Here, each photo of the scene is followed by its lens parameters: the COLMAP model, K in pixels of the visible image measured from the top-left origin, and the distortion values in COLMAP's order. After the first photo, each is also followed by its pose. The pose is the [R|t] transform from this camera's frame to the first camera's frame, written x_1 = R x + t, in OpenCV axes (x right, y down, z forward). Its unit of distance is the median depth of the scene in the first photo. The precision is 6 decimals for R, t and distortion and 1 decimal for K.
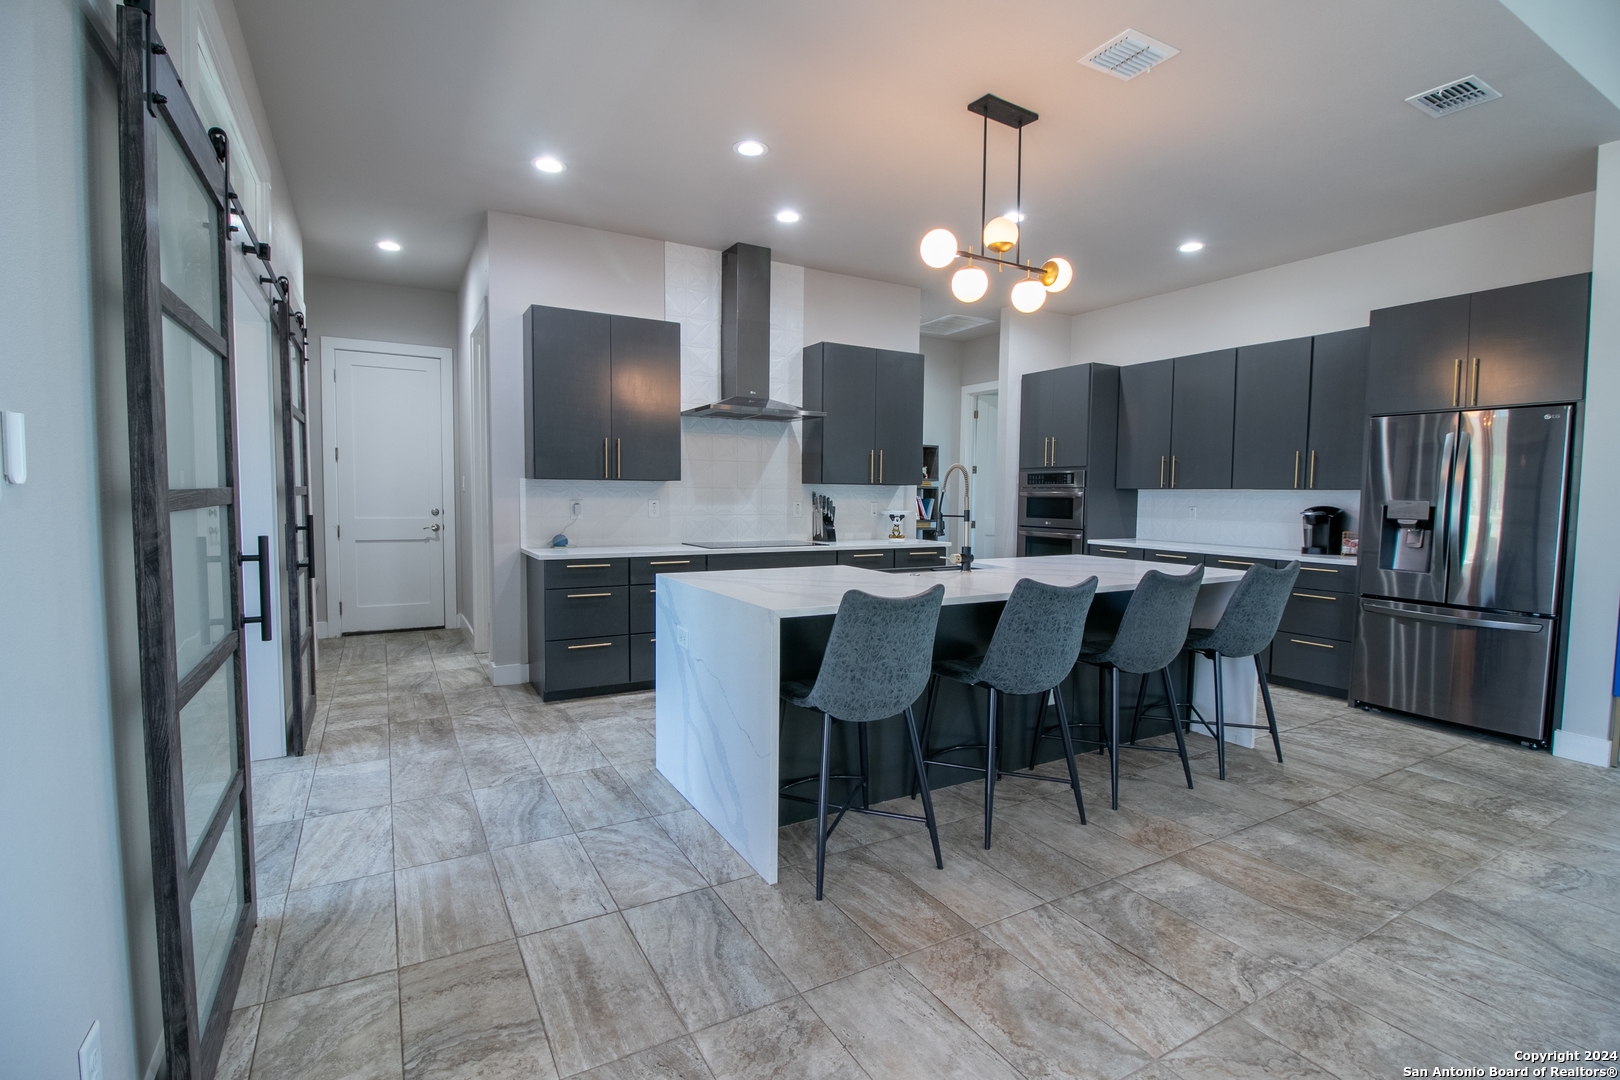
lens RADIAL K [[748.1, 0, 807.8], [0, 748.1, 539.0], [0, 0, 1]] dist [-0.003345, -0.012489]
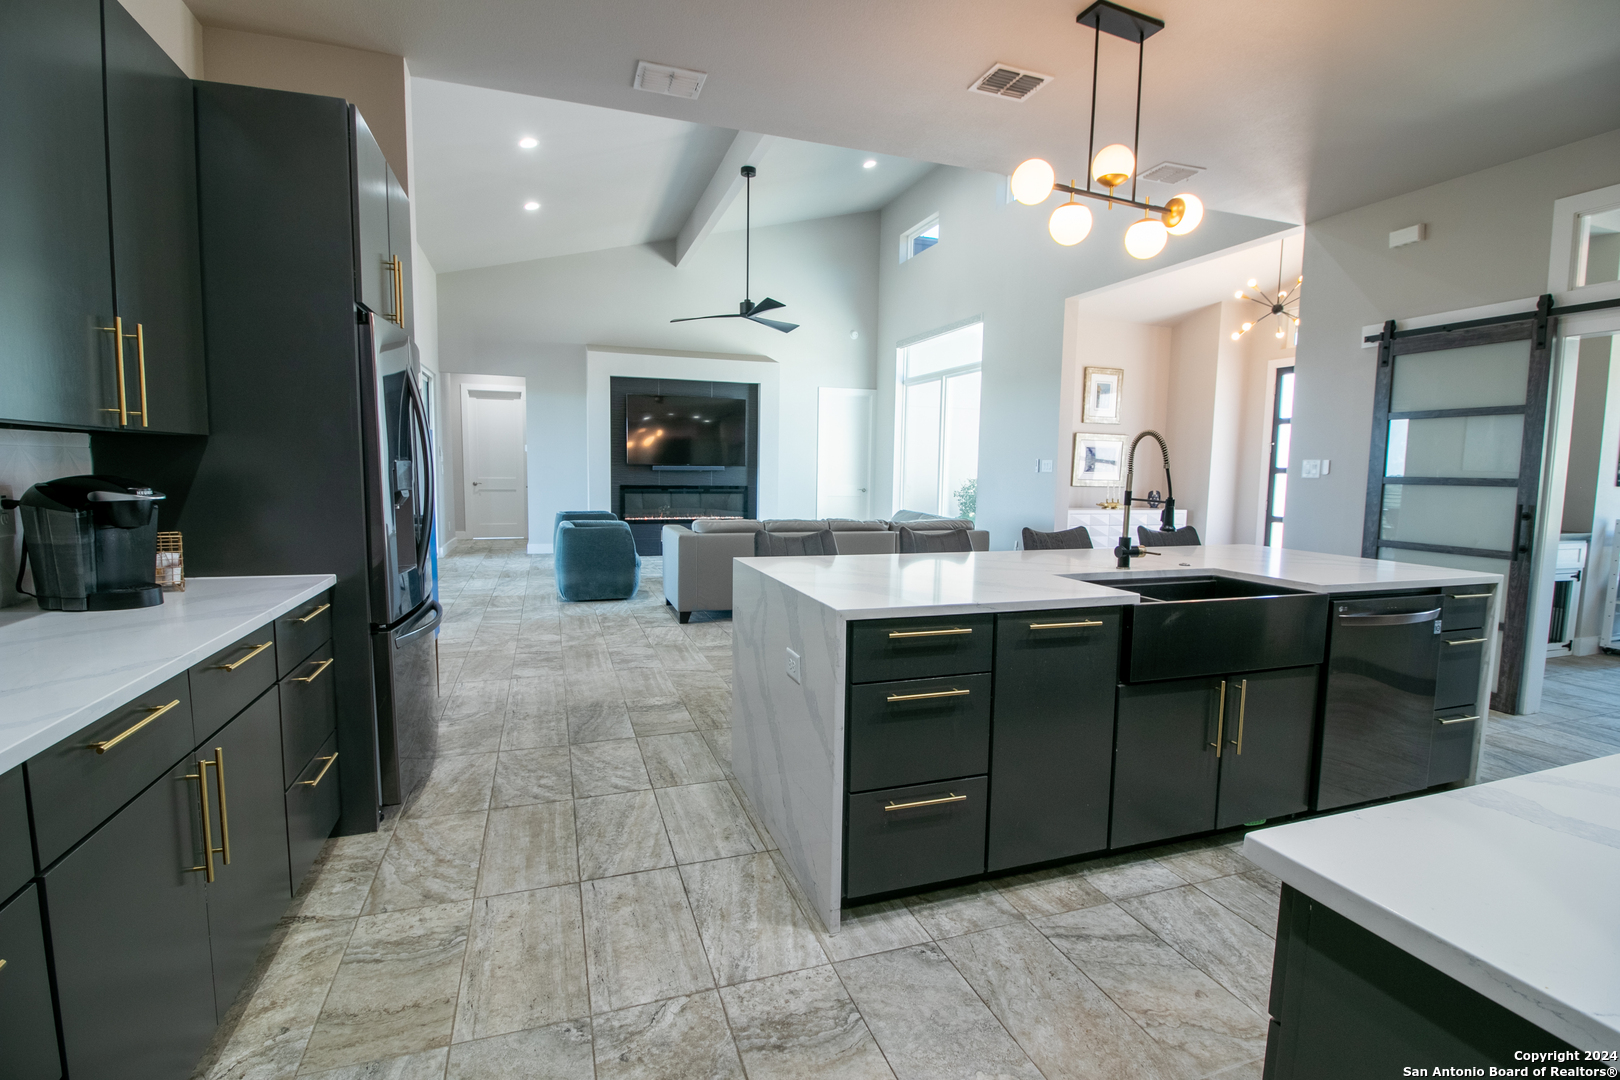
lens RADIAL K [[749.9, 0, 805.6], [0, 749.9, 541.6], [0, 0, 1]] dist [0.000535, -0.014171]
pose [[-0.981867, -0.045002, 0.184153, 0.428422], [-0.014721, 0.986582, 0.162602, -0.116681], [-0.189000, 0.156943, -0.969354, 1.967342]]
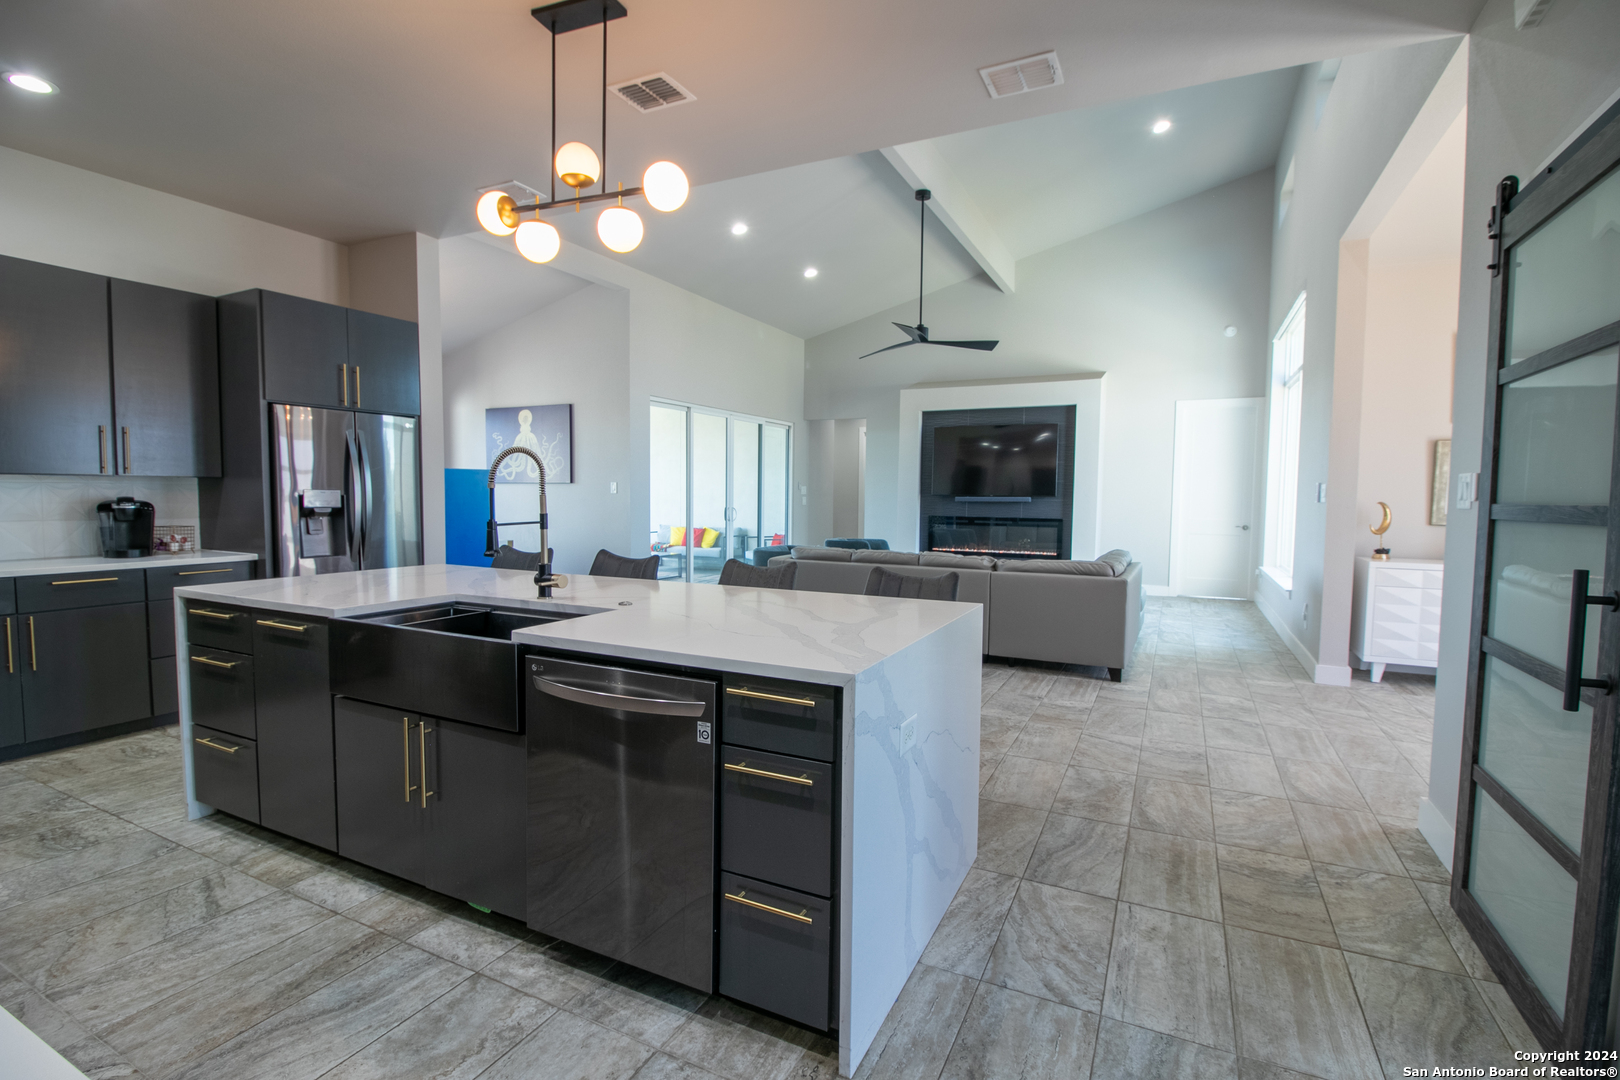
lens RADIAL K [[748.1, 0, 807.8], [0, 748.1, 539.0], [0, 0, 1]] dist [-0.003345, -0.012489]
pose [[-0.559079, -0.068090, 0.826314, -0.563719], [0.034736, 0.993824, 0.105396, -0.086501], [-0.828386, 0.087627, -0.553261, 1.274712]]
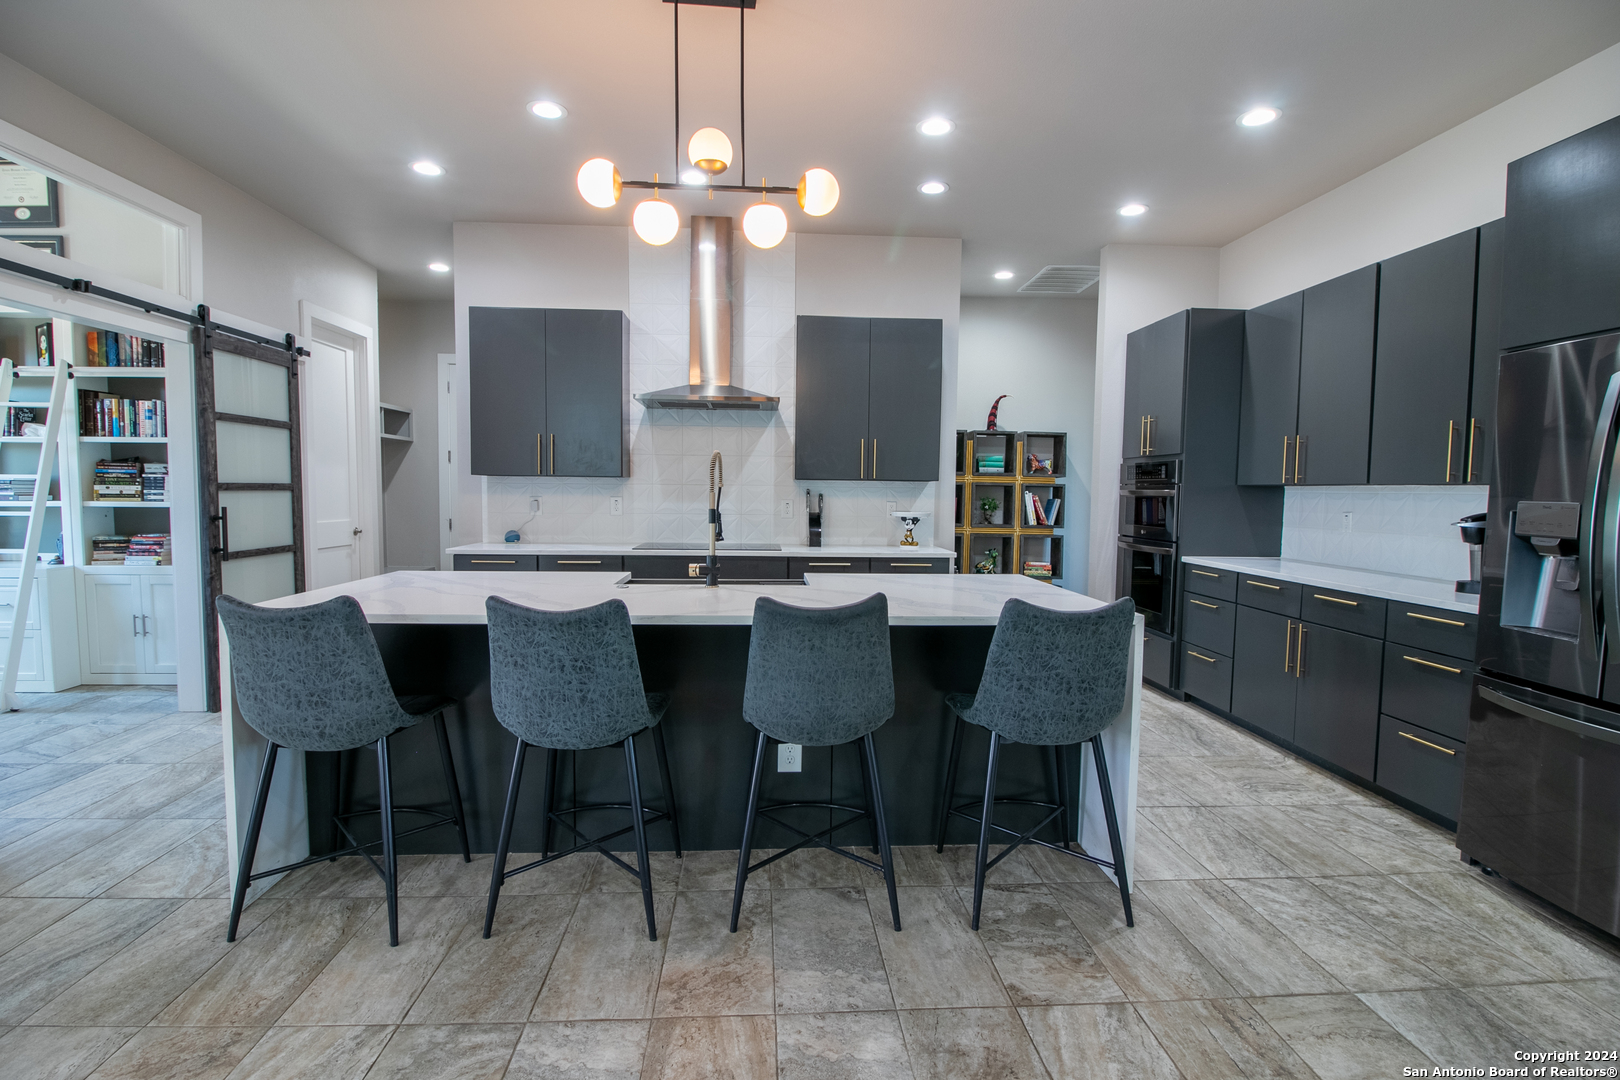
lens RADIAL K [[774.7, 0, 810.0], [0, 774.7, 540.0], [0, 0, 1]] dist [0.001742, -0.015309]
pose [[0.899699, 0.029110, -0.435540, 0.710877], [-0.030175, 0.999535, 0.004471, -0.013712], [0.435467, 0.009120, 0.900158, 0.329825]]
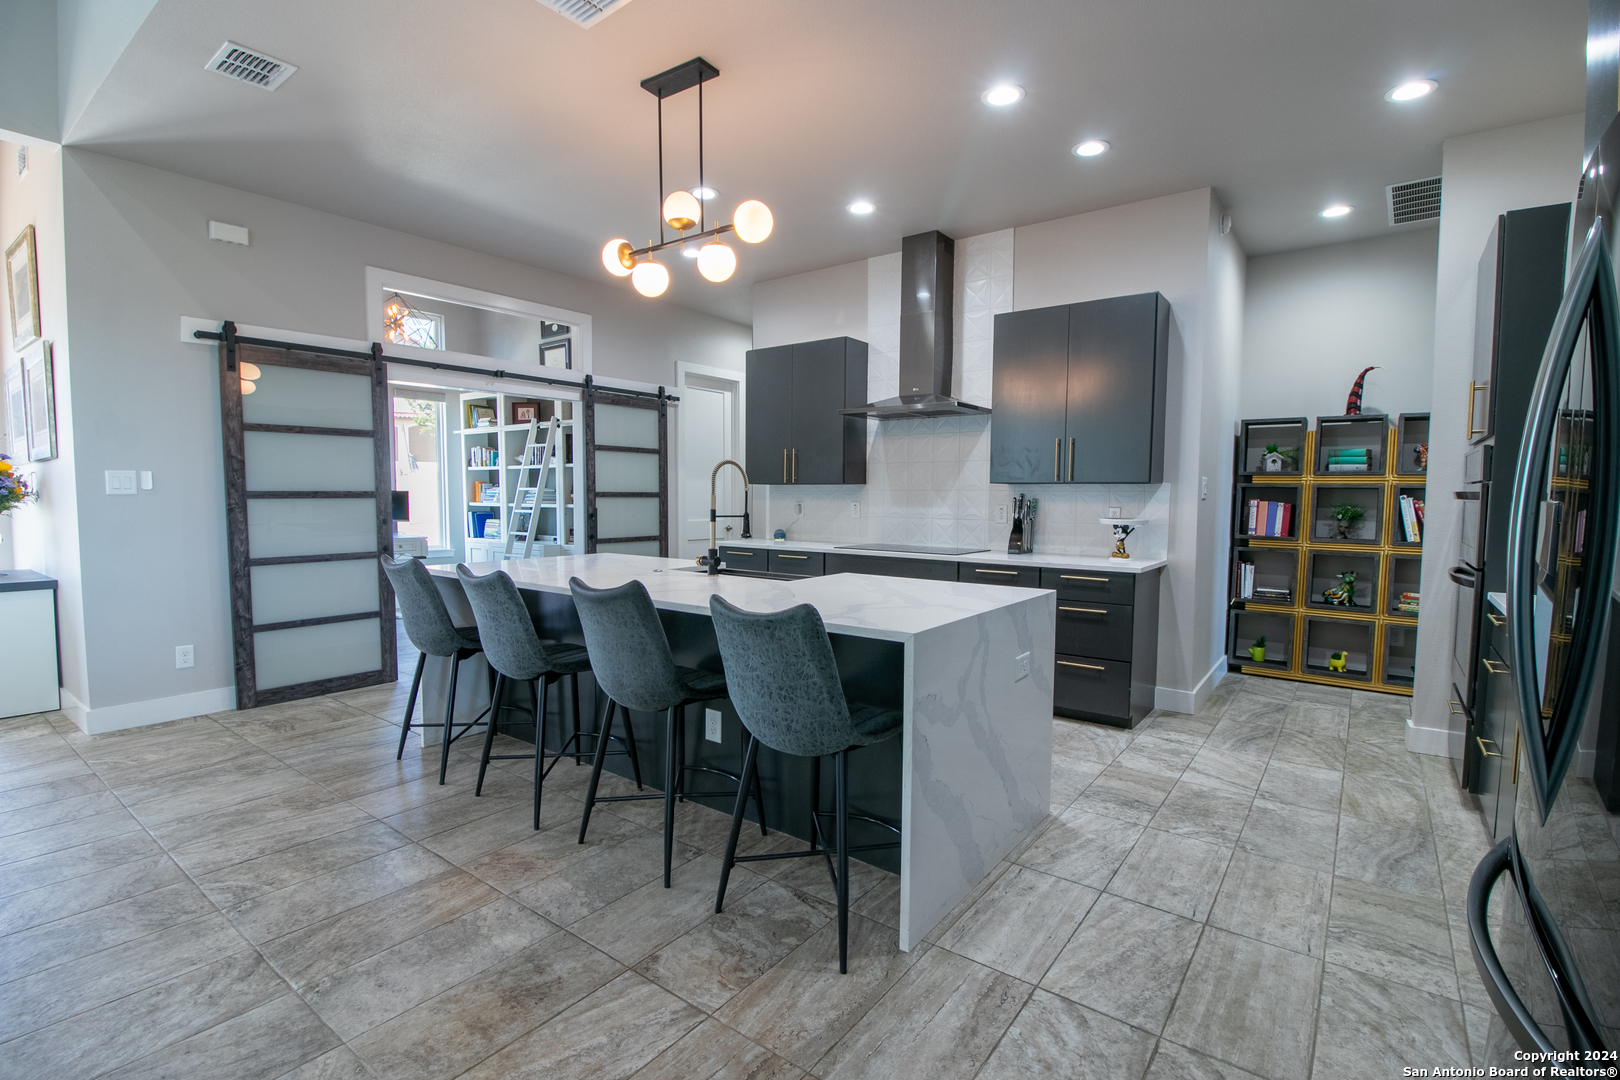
lens RADIAL K [[749.9, 0, 805.6], [0, 749.9, 541.6], [0, 0, 1]] dist [0.000535, -0.014171]
pose [[0.394883, 0.050720, -0.917330, 1.192714], [-0.059221, 0.997804, 0.029677, -0.035828], [0.916821, 0.042607, 0.397019, 0.790935]]
